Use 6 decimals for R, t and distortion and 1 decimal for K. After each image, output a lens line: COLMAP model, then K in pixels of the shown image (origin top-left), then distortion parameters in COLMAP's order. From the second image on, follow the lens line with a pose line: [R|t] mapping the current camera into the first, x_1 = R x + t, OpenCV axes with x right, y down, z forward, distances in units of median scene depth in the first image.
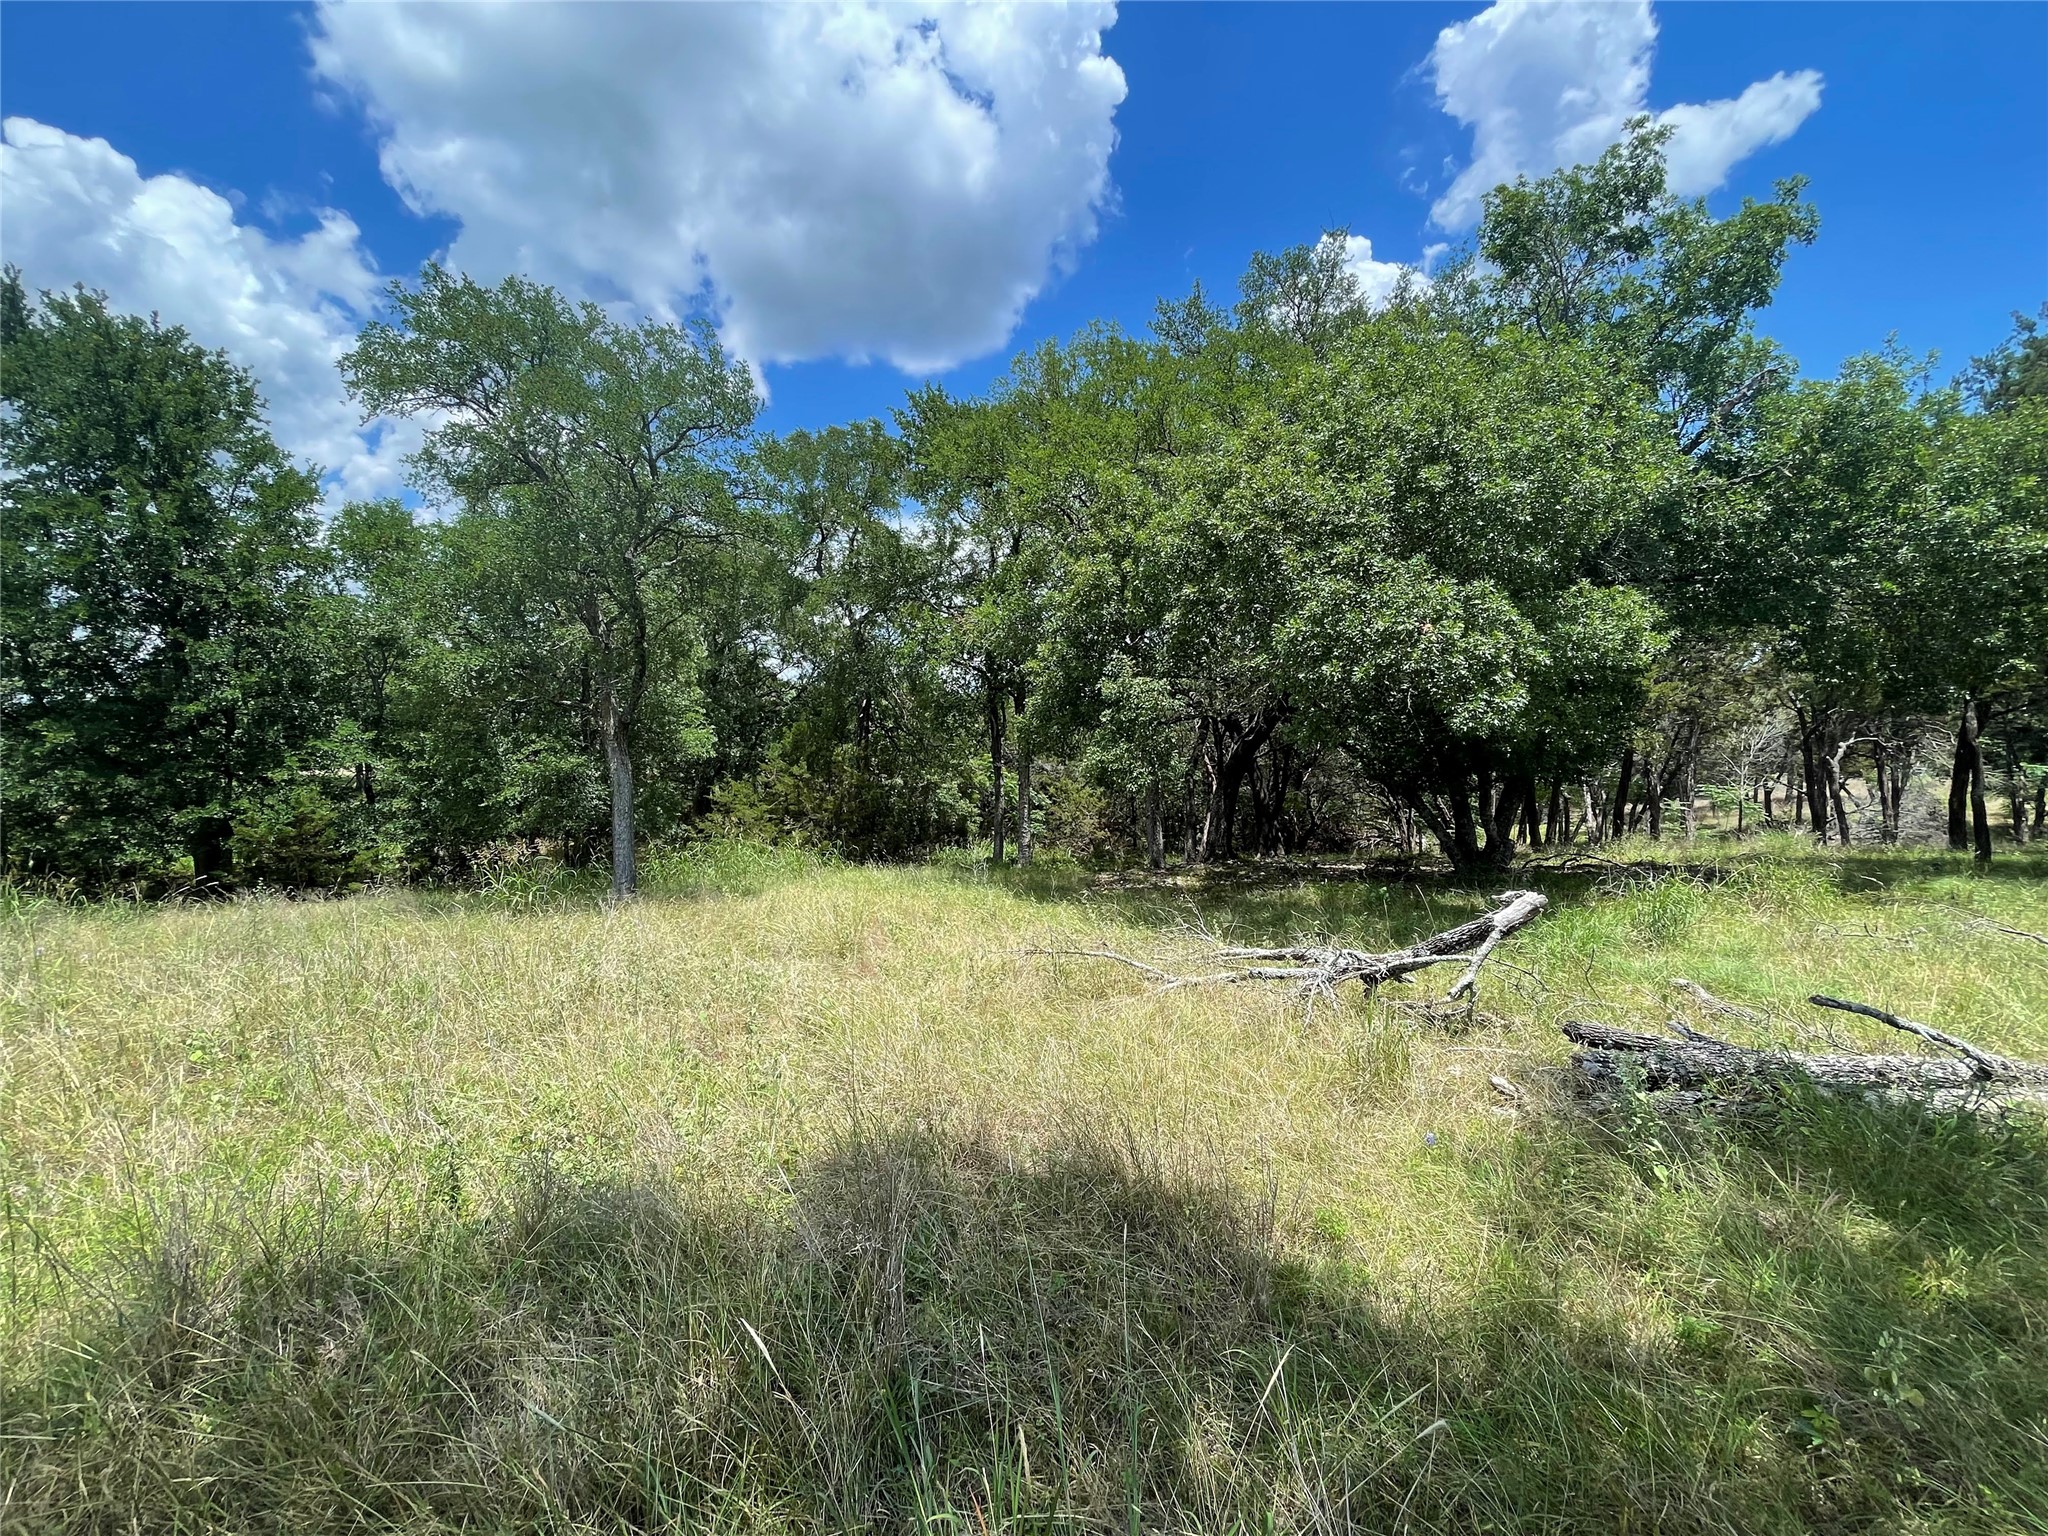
lens RADIAL K [[823.6, 0, 1011.1], [0, 823.6, 767.9], [0, 0, 1]] dist [-0.002451, -0.000028]
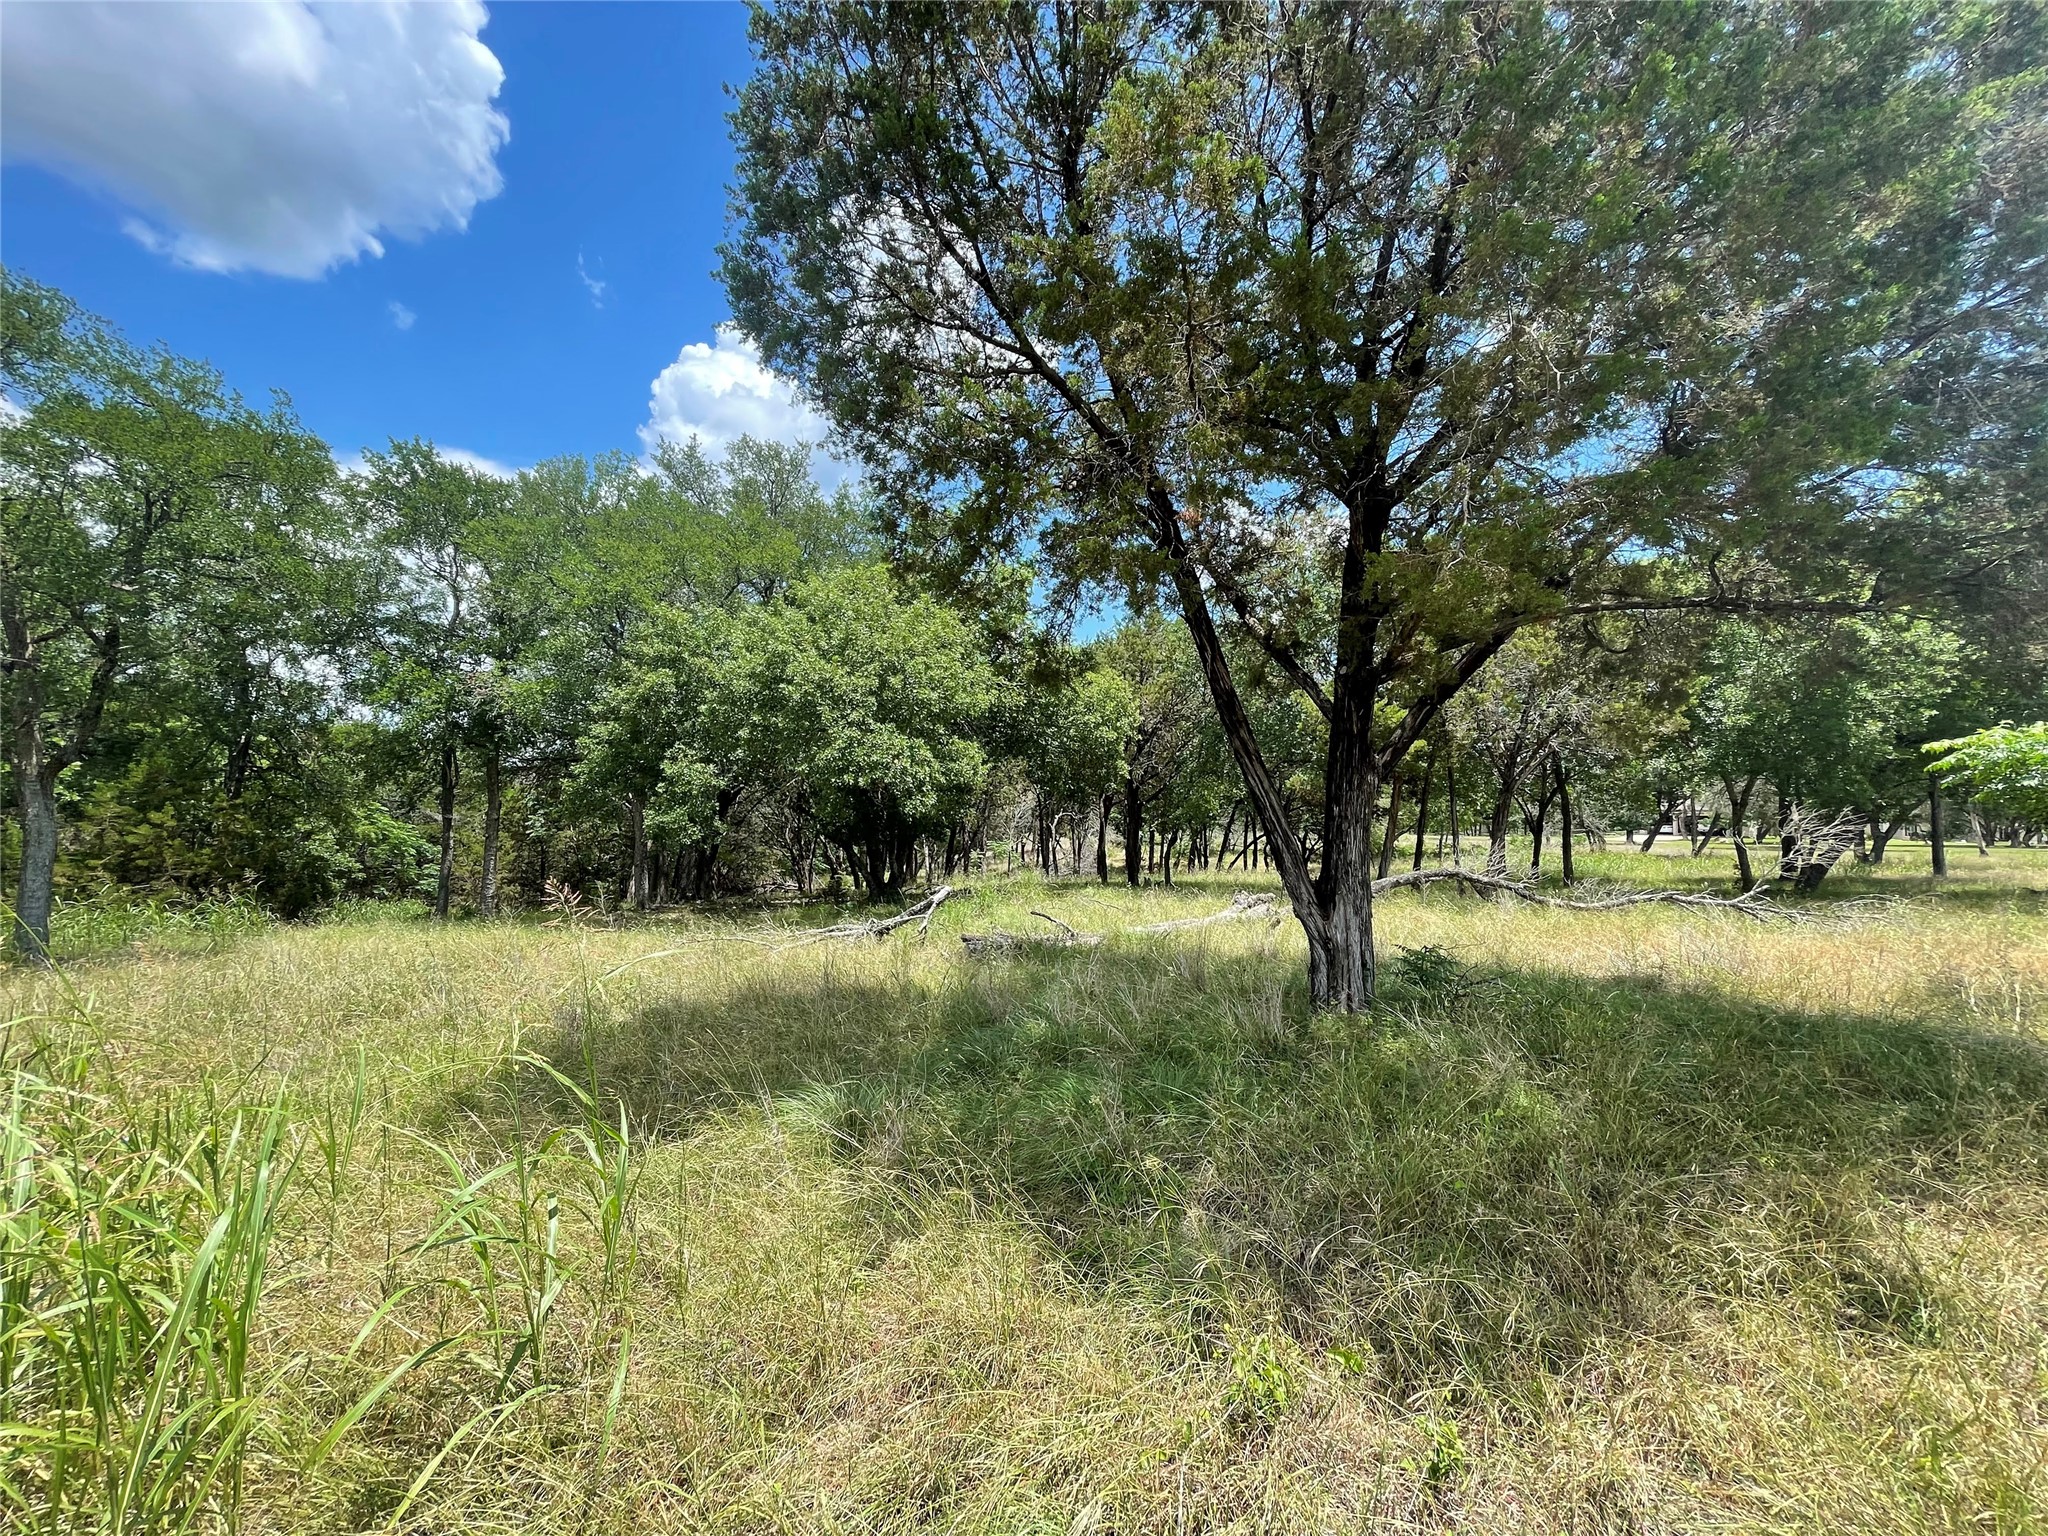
lens RADIAL K [[821.6, 0, 1017.7], [0, 821.6, 773.0], [0, 0, 1]] dist [-0.009108, 0.000053]
pose [[0.740292, 0.060370, 0.669569, -0.247275], [-0.020787, 0.997539, -0.066958, -0.006522], [-0.671964, 0.035650, 0.739725, -0.271946]]
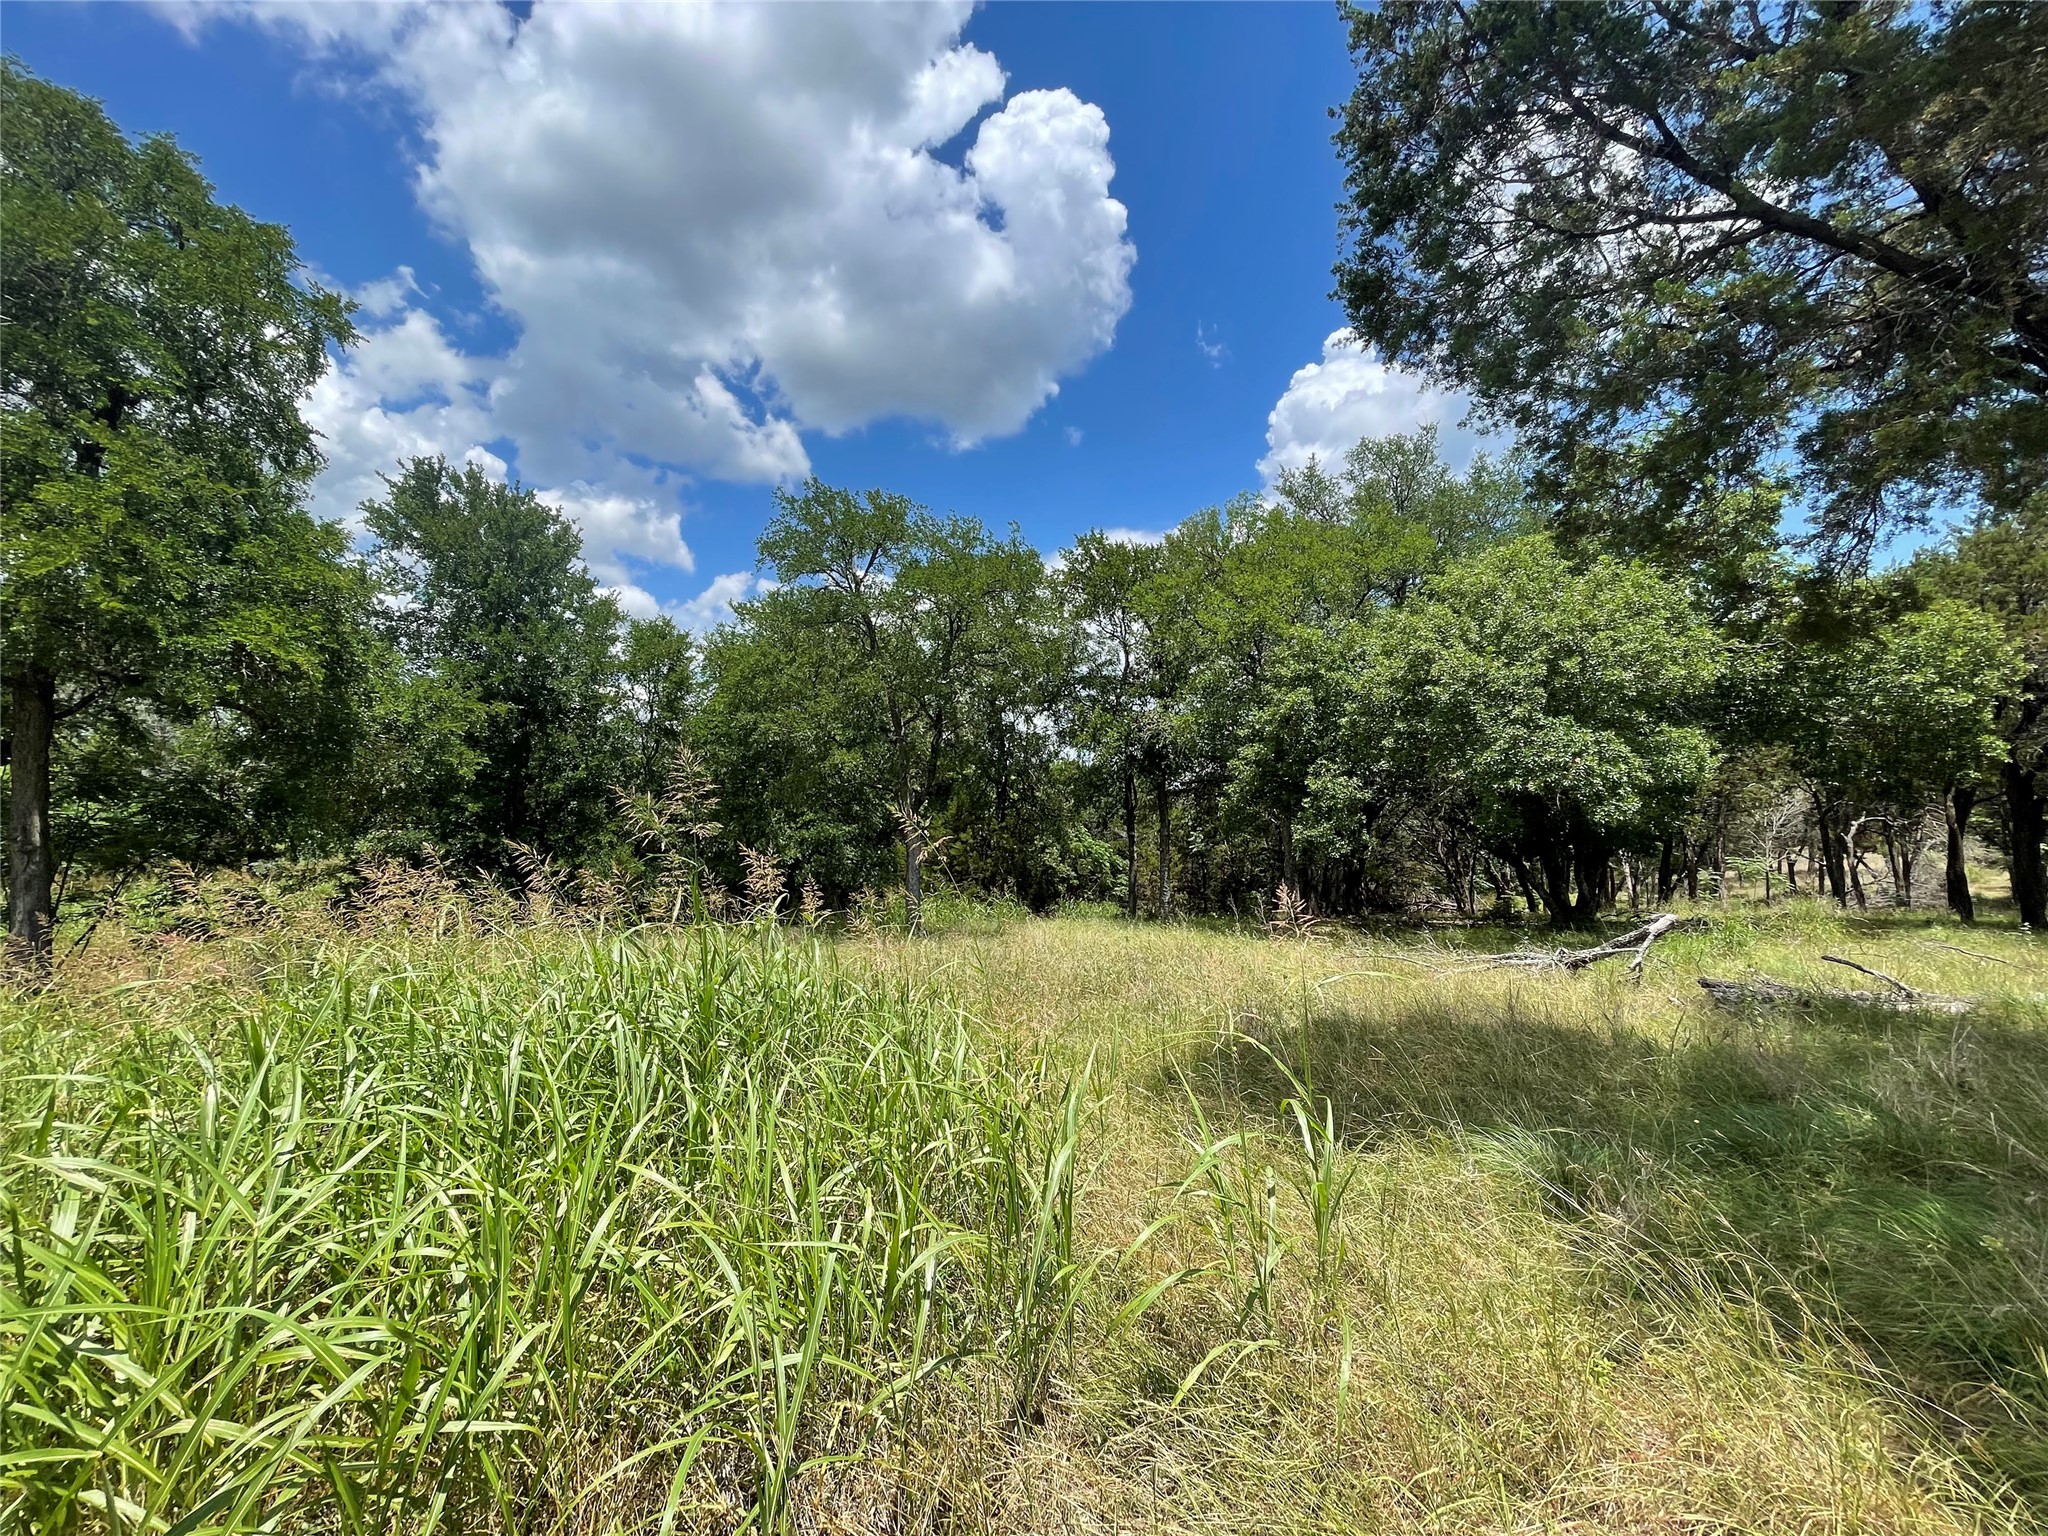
lens RADIAL K [[823.6, 0, 1011.1], [0, 823.6, 767.9], [0, 0, 1]] dist [-0.002451, -0.000028]
pose [[0.999878, 0.008950, -0.012825, -0.255450], [-0.009925, 0.996896, -0.078106, -0.006277], [0.012086, 0.078224, 0.996863, -0.275664]]
